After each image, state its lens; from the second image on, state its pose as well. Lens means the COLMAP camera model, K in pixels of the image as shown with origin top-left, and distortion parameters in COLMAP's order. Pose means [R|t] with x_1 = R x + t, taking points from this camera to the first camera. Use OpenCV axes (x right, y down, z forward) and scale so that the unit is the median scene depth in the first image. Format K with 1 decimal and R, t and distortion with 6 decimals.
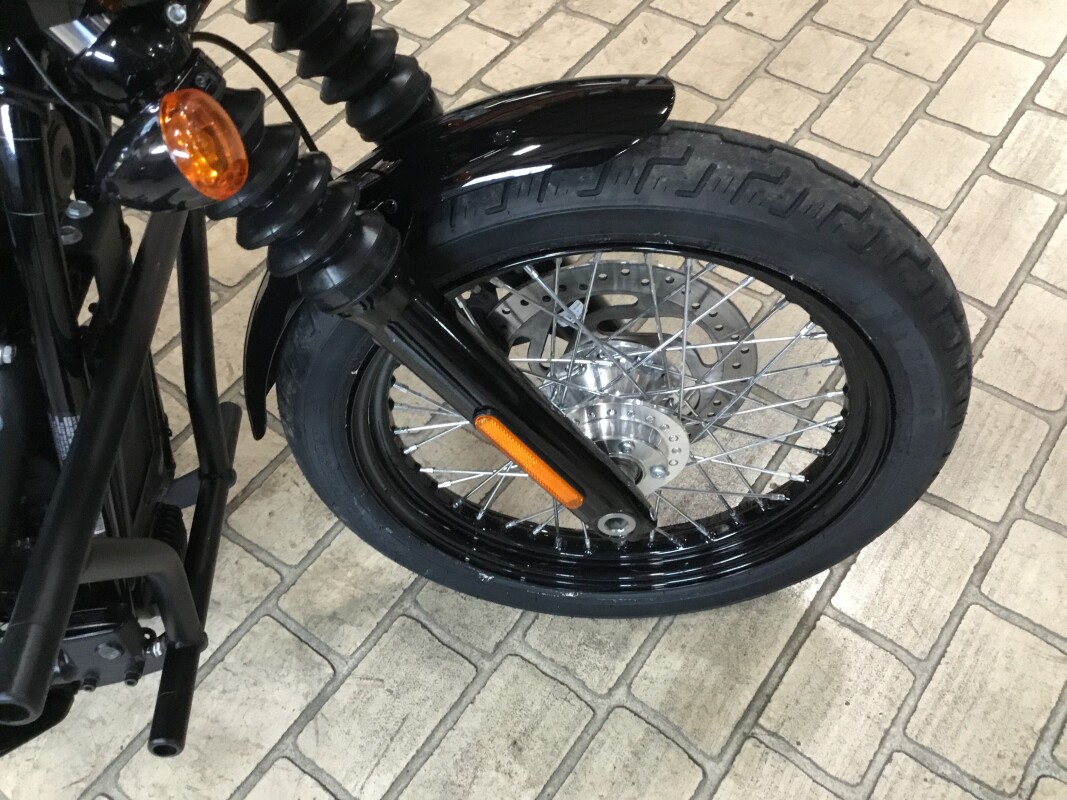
lens RADIAL K [[956.7, 0, 533.5], [0, 956.7, 400.0], [0, 0, 1]] dist [0.087320, -0.174512]
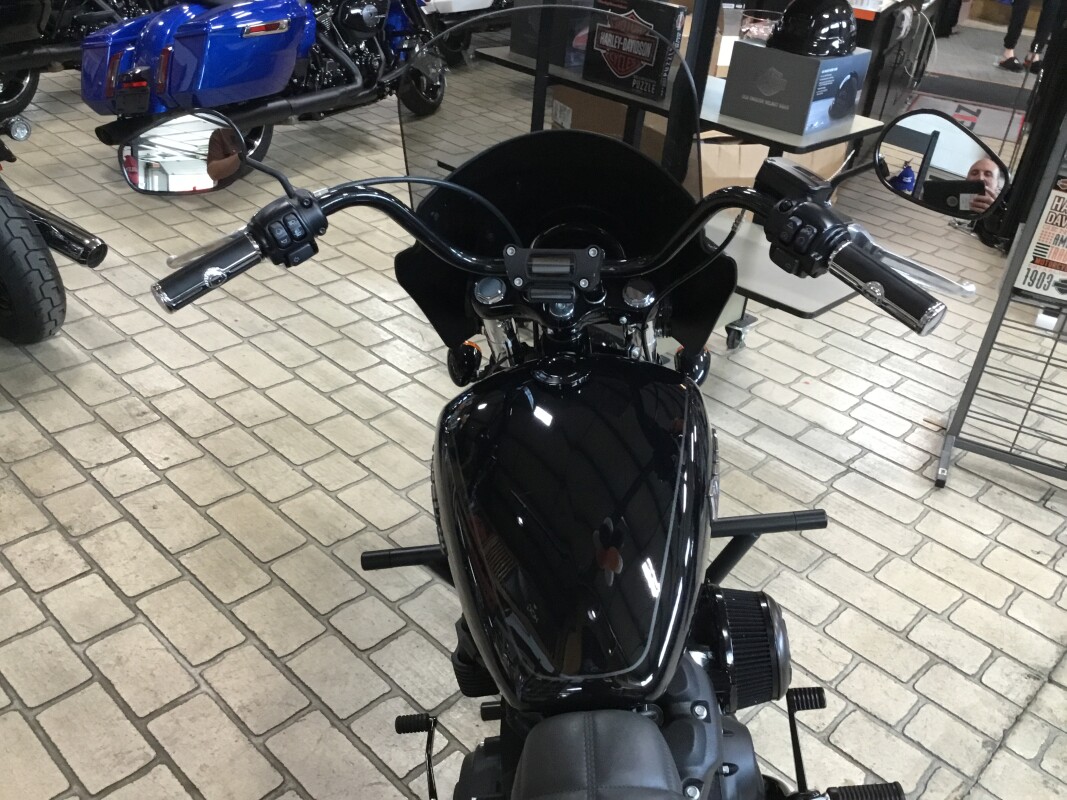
lens RADIAL K [[967.6, 0, 531.5], [0, 967.6, 407.8], [0, 0, 1]] dist [0.081636, -0.149933]
pose [[0.121311, -0.445491, 0.887029, -1.438928], [0.764011, 0.612409, 0.203082, -0.517550], [-0.633696, 0.653064, 0.414652, 0.074158]]
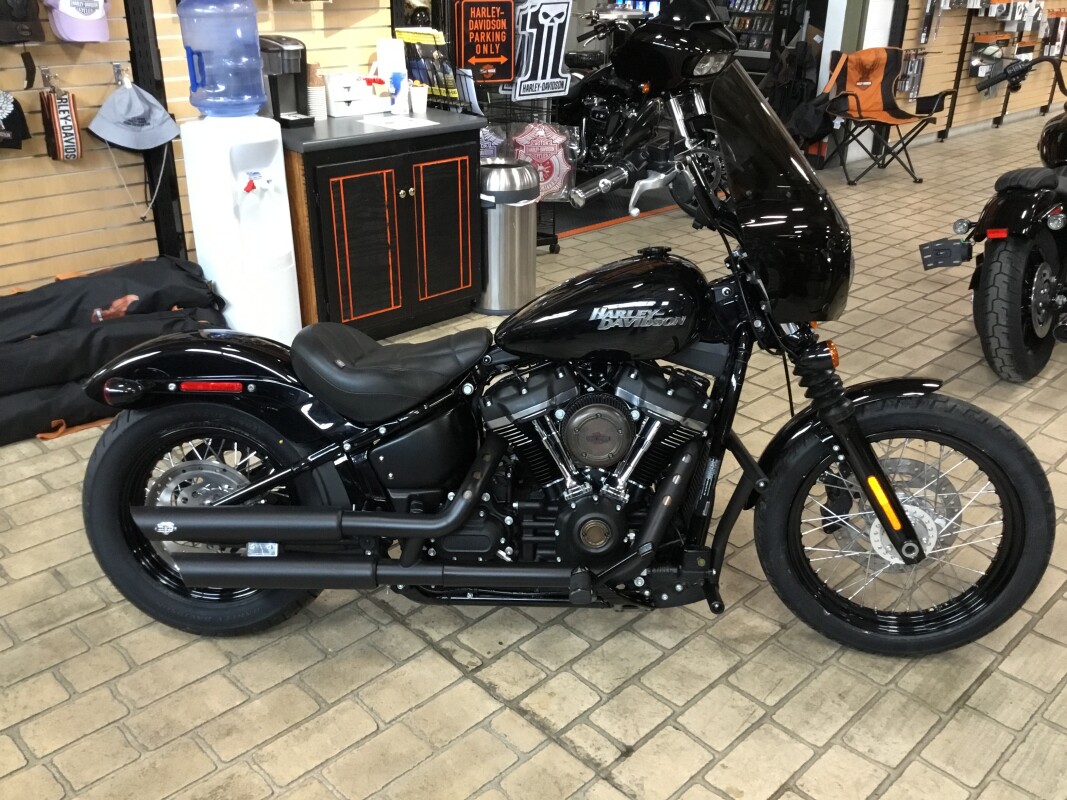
lens RADIAL K [[967.6, 0, 531.5], [0, 967.6, 407.8], [0, 0, 1]] dist [0.081636, -0.149933]
pose [[0.985185, 0.127756, -0.114404, -0.474169], [-0.168258, 0.849051, -0.500801, 0.933094], [0.033155, 0.512632, 0.857968, -1.024574]]
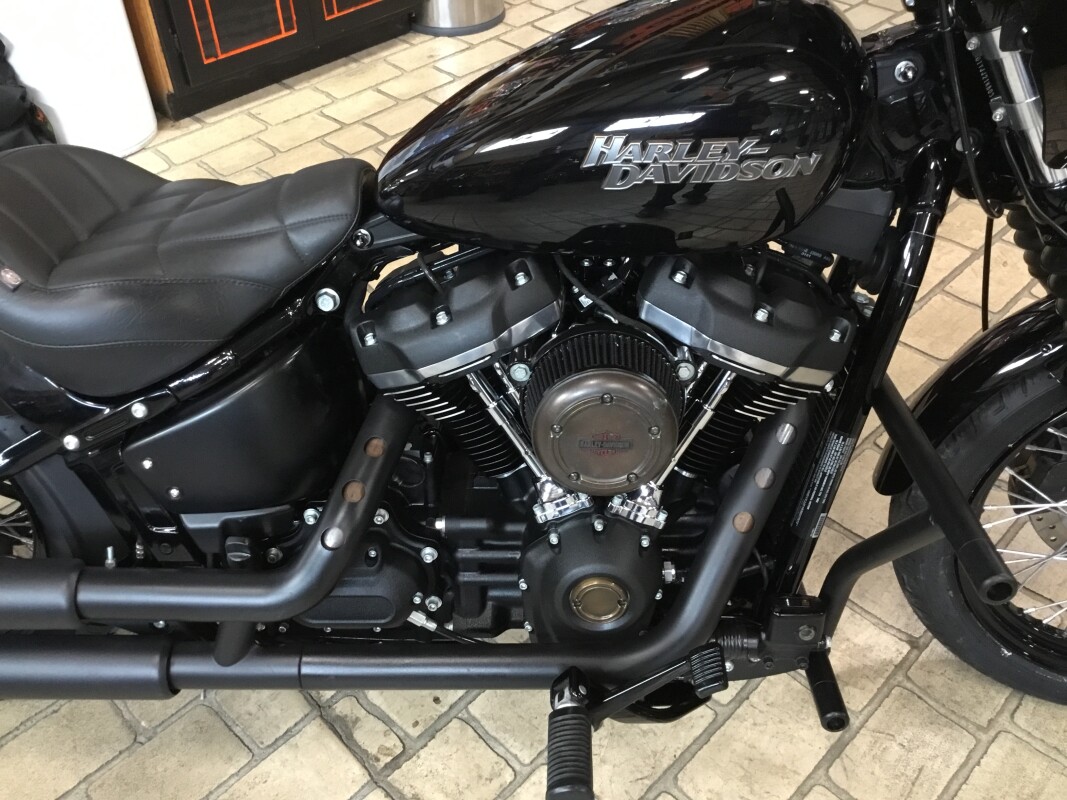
lens RADIAL K [[967.6, 0, 531.5], [0, 967.6, 407.8], [0, 0, 1]] dist [0.081636, -0.149933]
pose [[0.989198, 0.129373, -0.068915, -0.558141], [-0.141464, 0.965727, -0.217622, 0.227541], [0.038399, 0.225020, 0.973597, -0.253388]]
